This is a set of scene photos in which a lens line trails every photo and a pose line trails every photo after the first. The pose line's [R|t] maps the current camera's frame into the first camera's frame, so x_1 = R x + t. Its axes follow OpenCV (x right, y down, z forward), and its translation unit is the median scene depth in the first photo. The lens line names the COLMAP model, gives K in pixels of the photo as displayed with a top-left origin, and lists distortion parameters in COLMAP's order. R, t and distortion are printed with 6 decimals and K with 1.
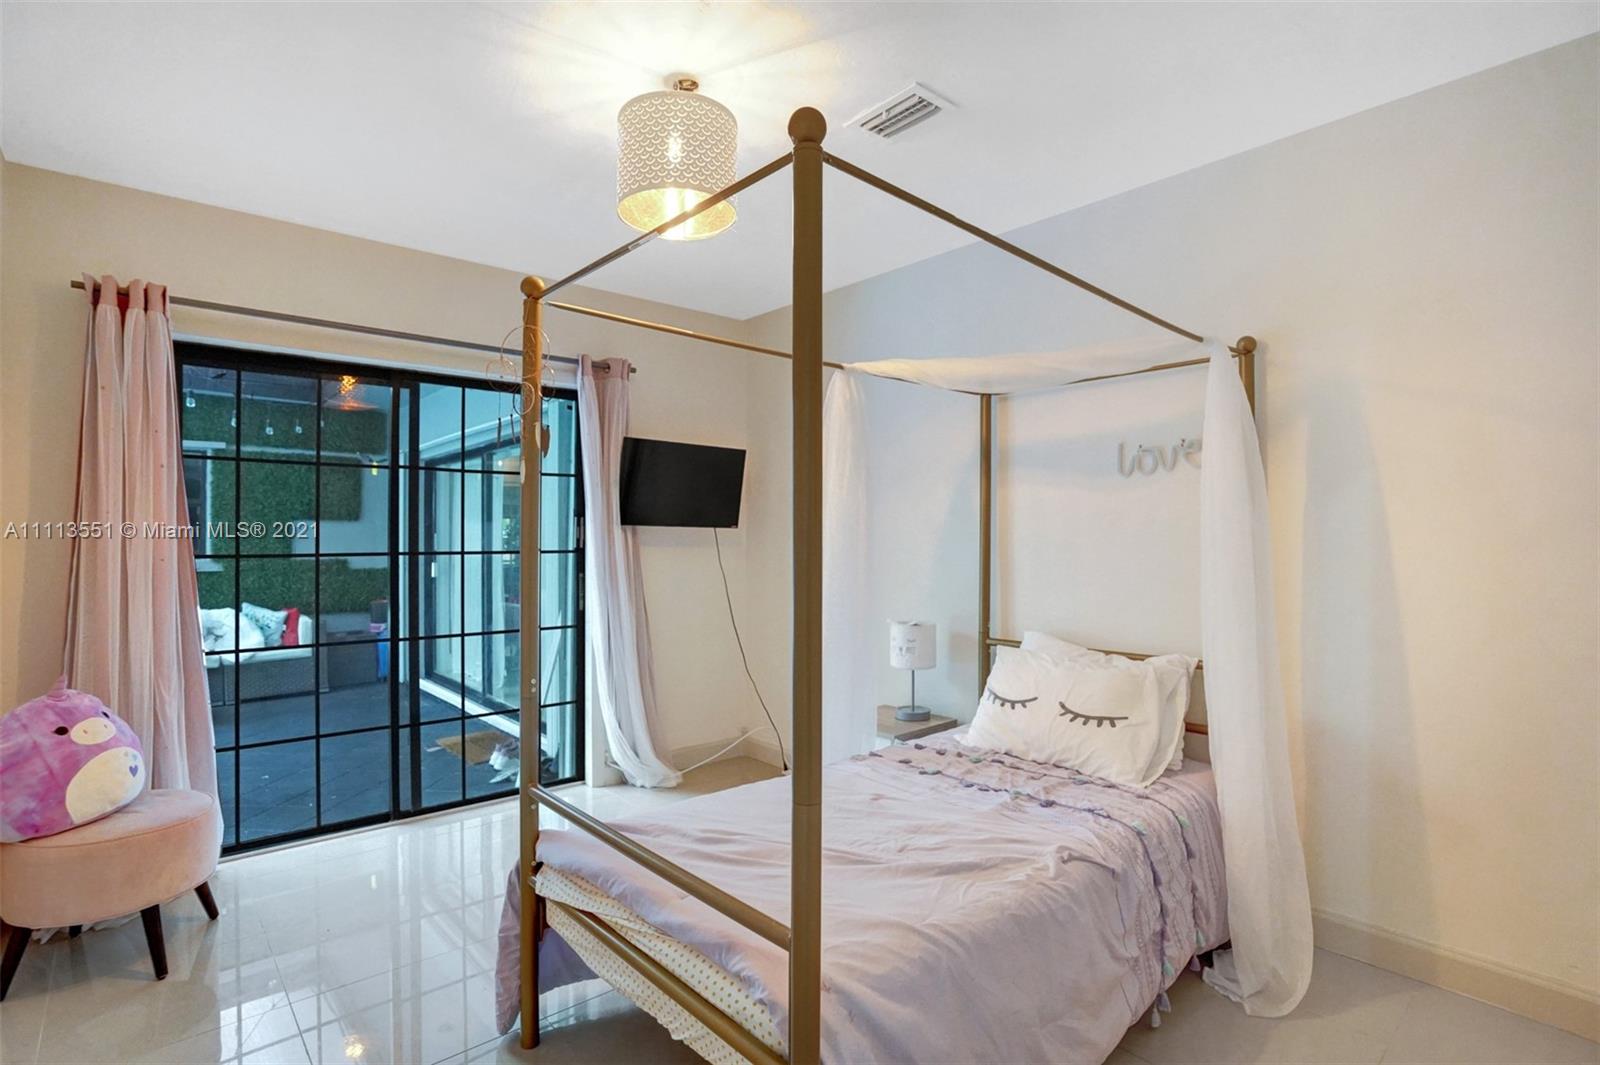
lens RADIAL K [[774.9, 0, 804.9], [0, 774.9, 529.9], [0, 0, 1]] dist [-0.032403, 0.000224]
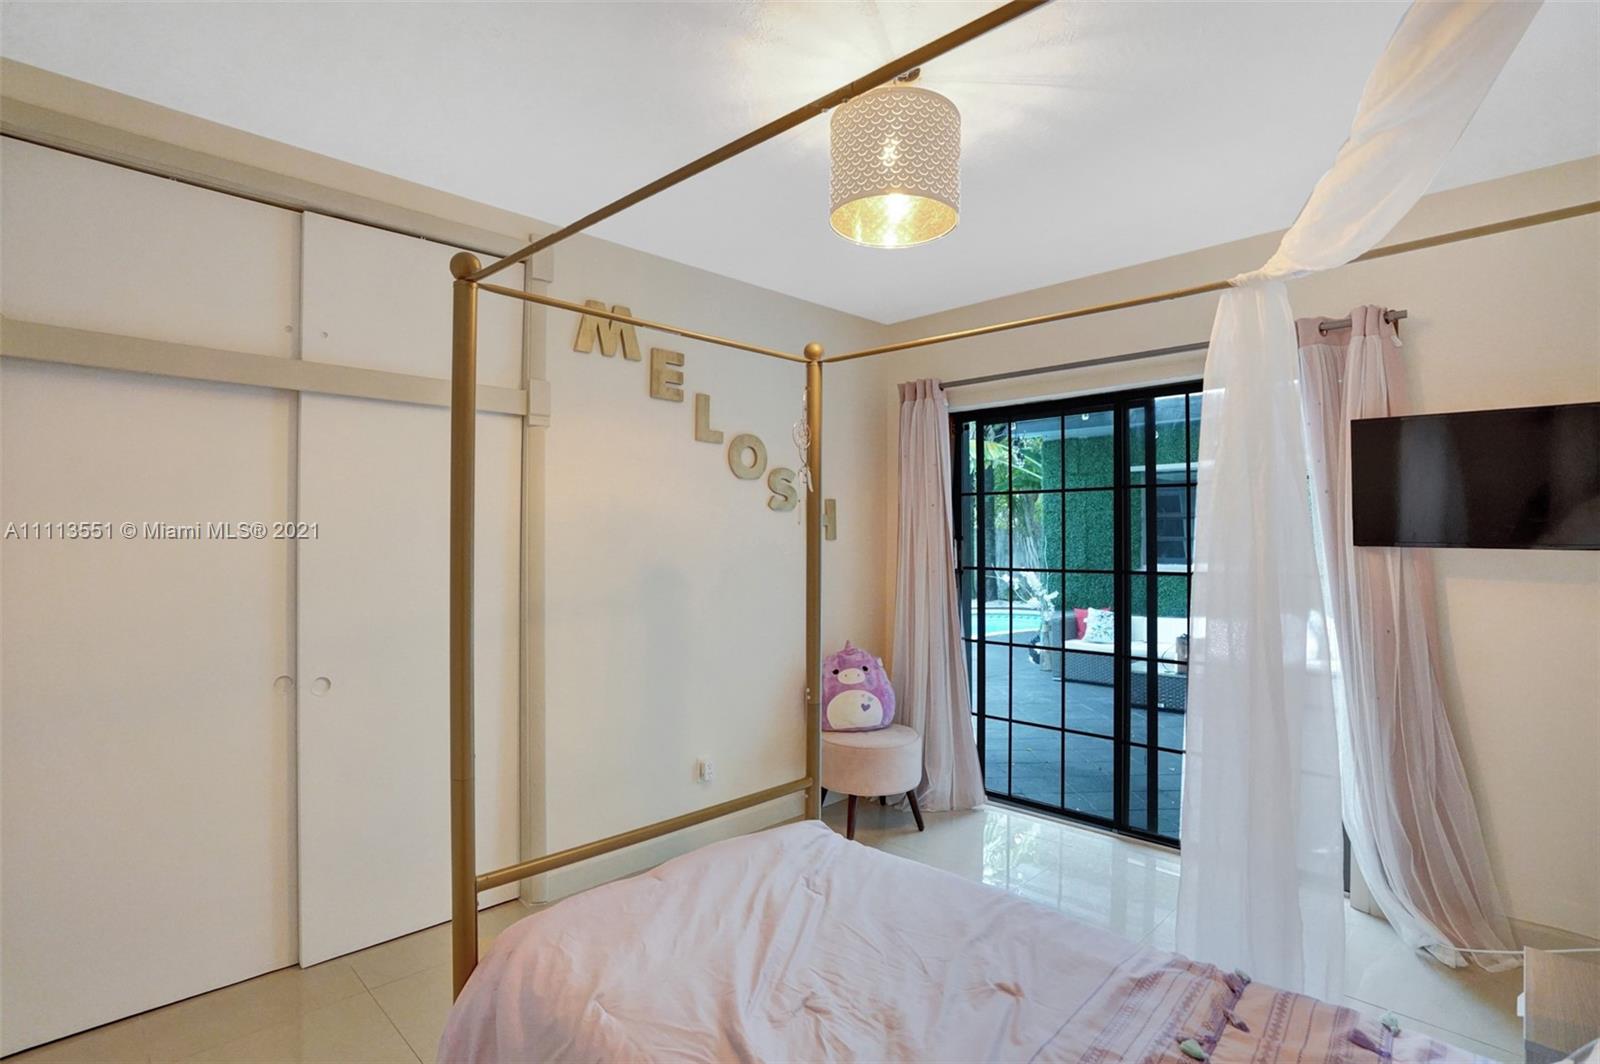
lens RADIAL K [[774.7, 0, 802.1], [0, 774.7, 537.4], [0, 0, 1]] dist [-0.032301, 0.000051]
pose [[0.065516, -0.002168, -0.997849, 0.597373], [0.007955, 0.999967, -0.001650, -0.025571], [0.997820, -0.007830, 0.065531, 0.656573]]
